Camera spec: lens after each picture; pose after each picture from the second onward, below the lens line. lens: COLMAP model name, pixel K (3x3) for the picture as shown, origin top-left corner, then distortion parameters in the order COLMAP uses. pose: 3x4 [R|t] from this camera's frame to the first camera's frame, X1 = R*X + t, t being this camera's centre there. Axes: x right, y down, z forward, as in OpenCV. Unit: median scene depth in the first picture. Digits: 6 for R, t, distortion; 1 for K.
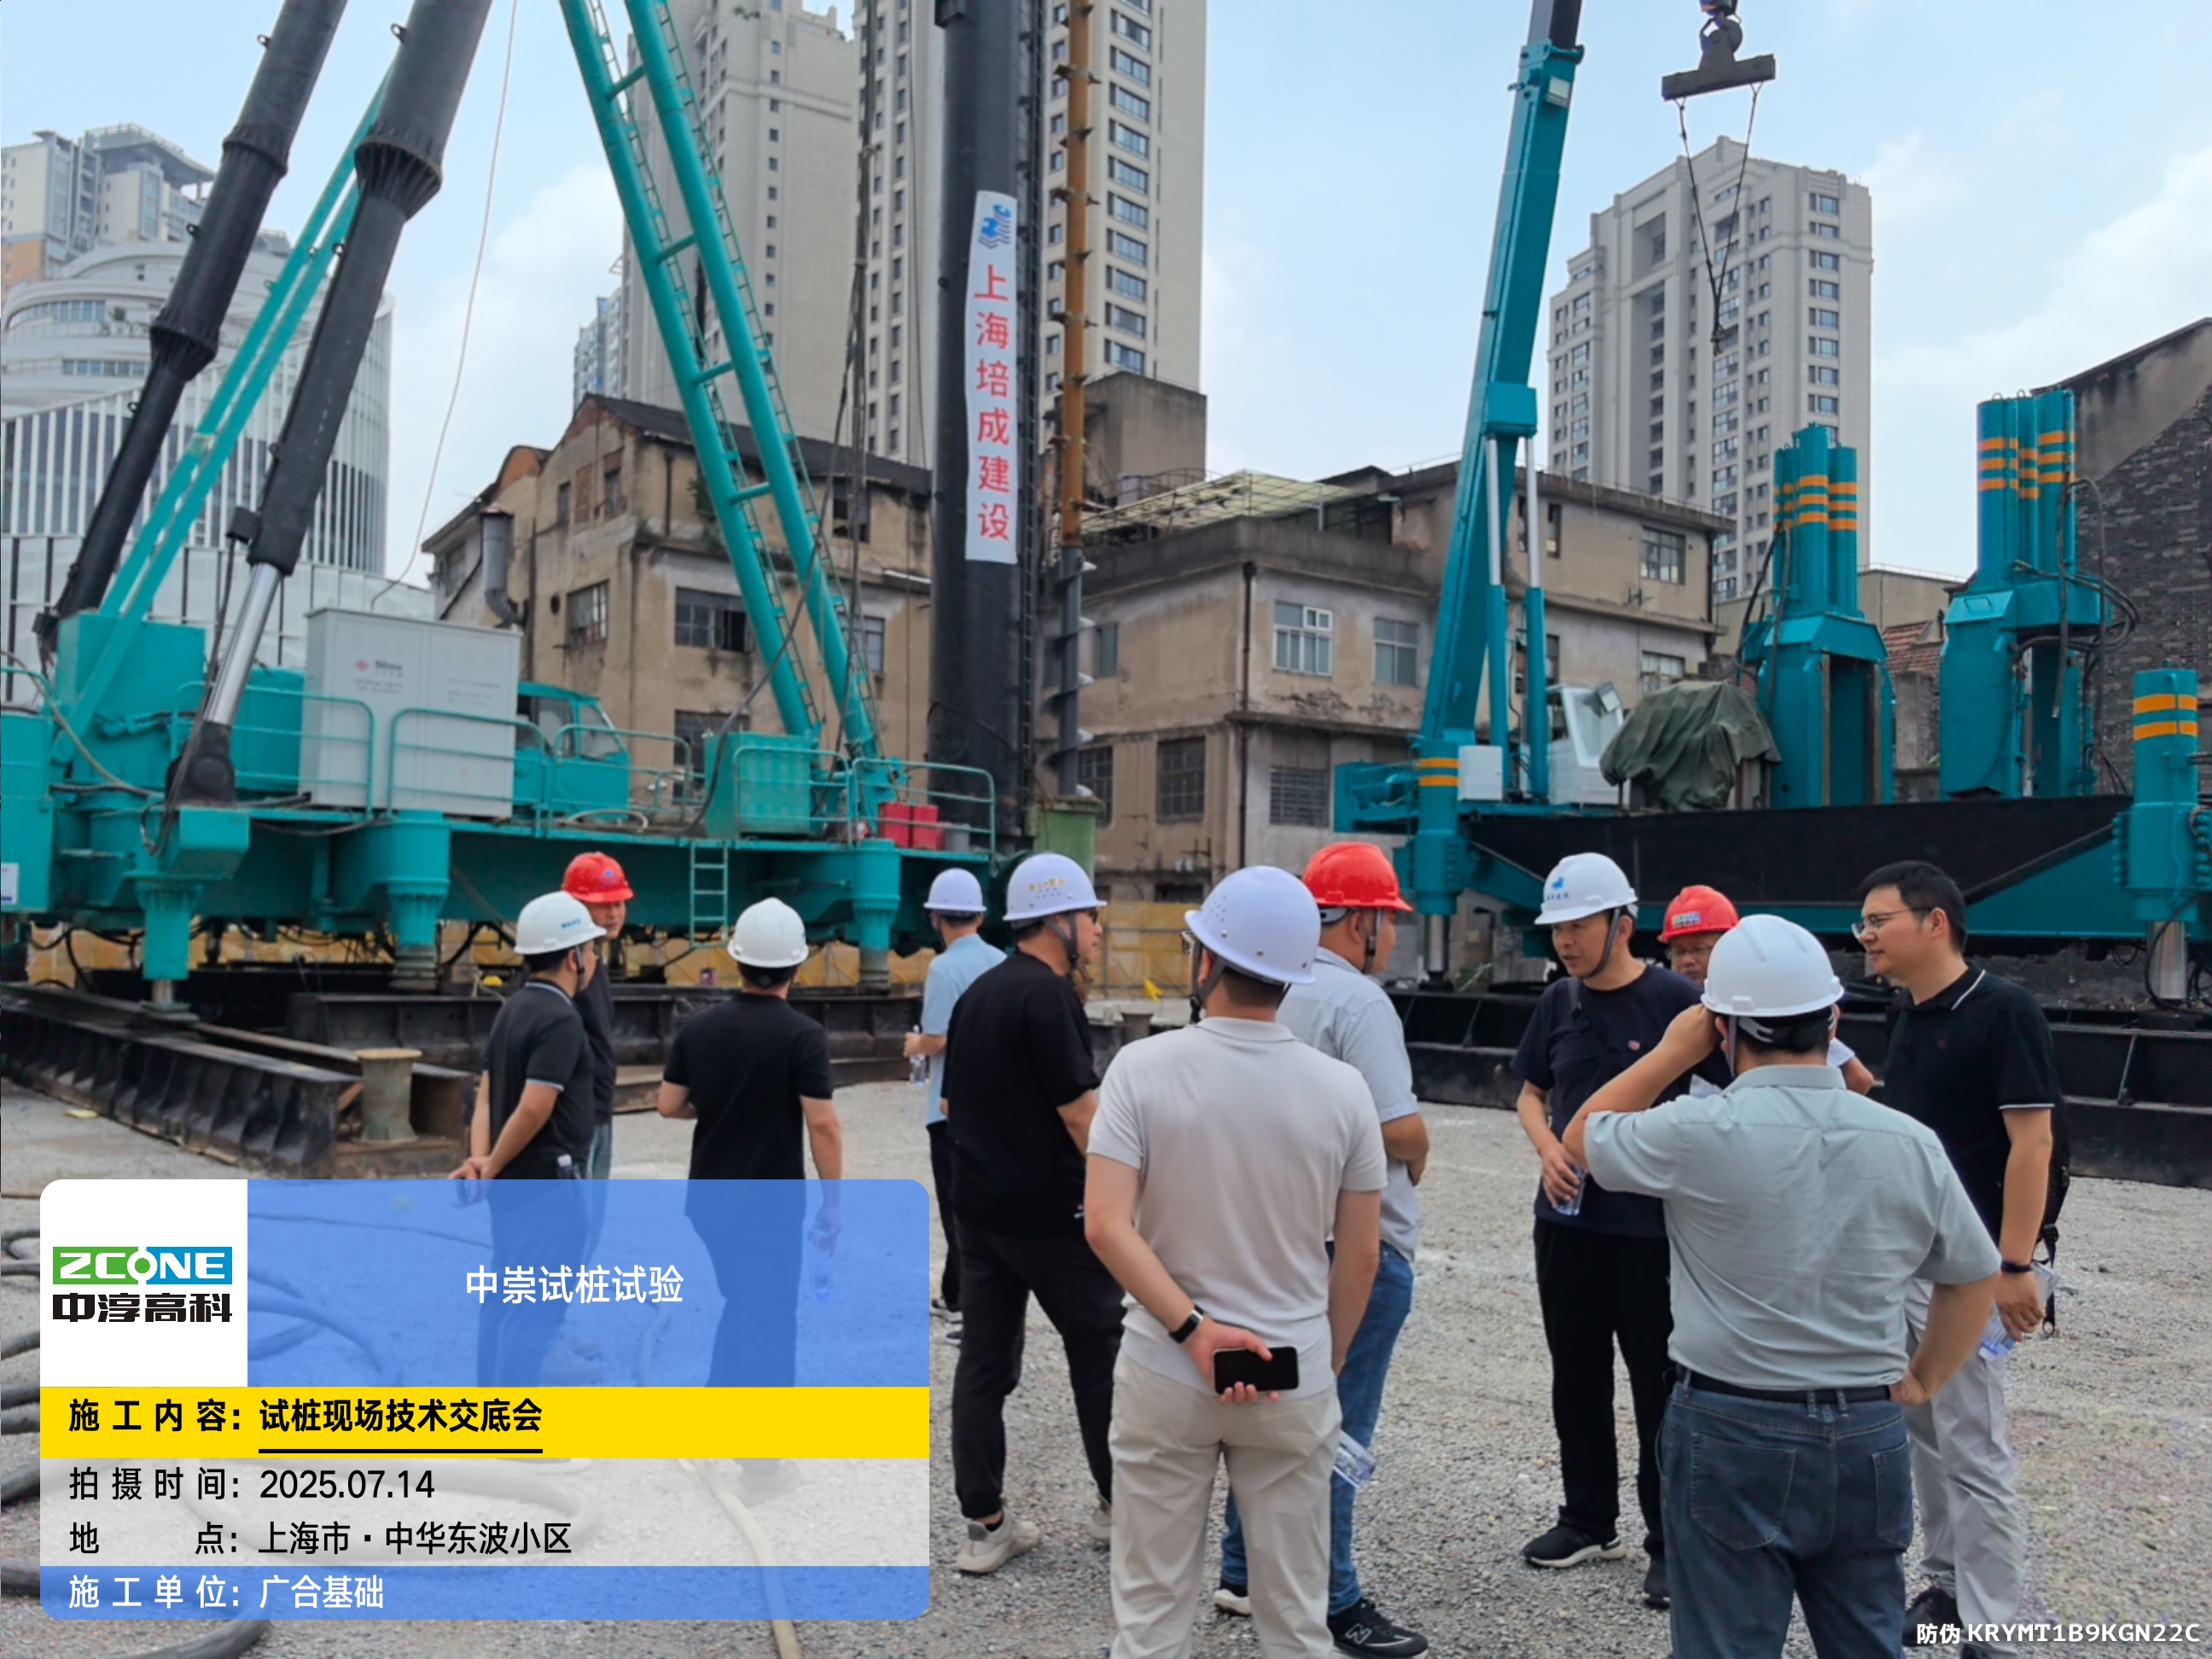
lens RADIAL K [[1747.0, 0, 1167.0], [0, 1747.0, 834.1], [0, 0, 1]] dist [0.052289, -0.078693]
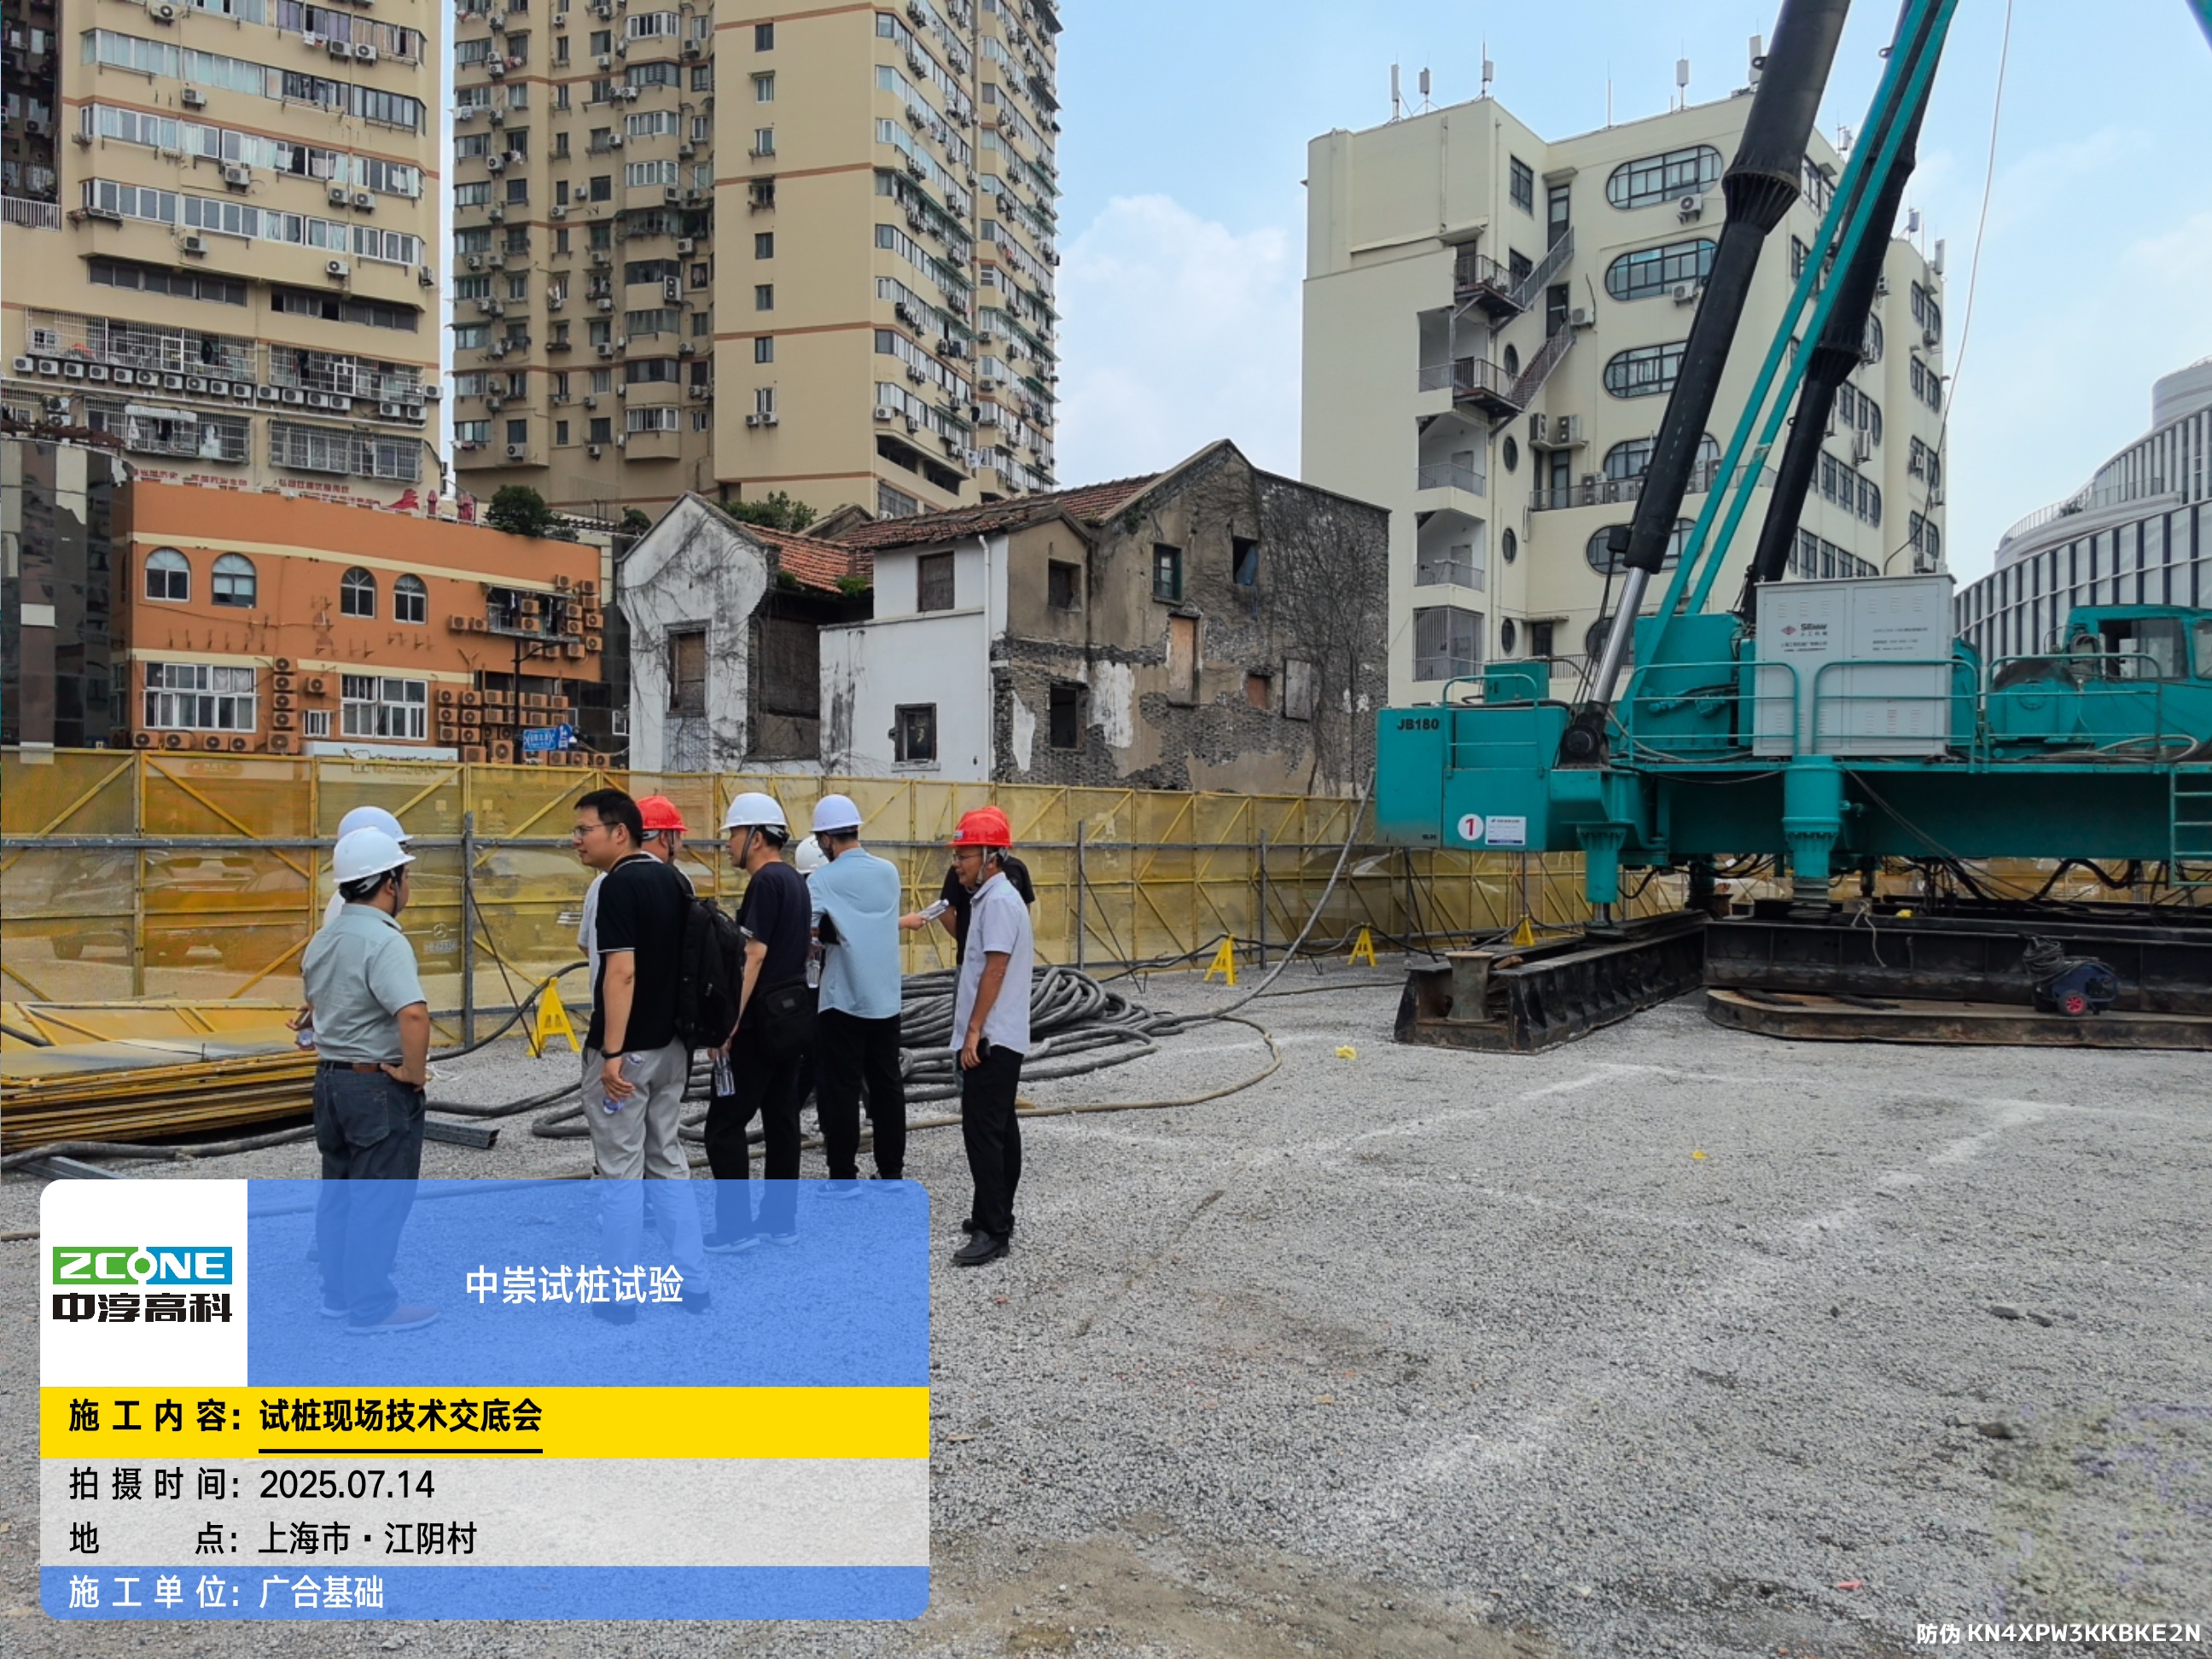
lens RADIAL K [[1747.0, 0, 1087.0], [0, 1747.0, 847.7], [0, 0, 1]] dist [0.052289, -0.078693]
pose [[0.319186, -0.015113, -0.947572, 0.153210], [0.050170, 0.998740, 0.000971, 0.006359], [0.946363, -0.047849, 0.319542, 0.070352]]
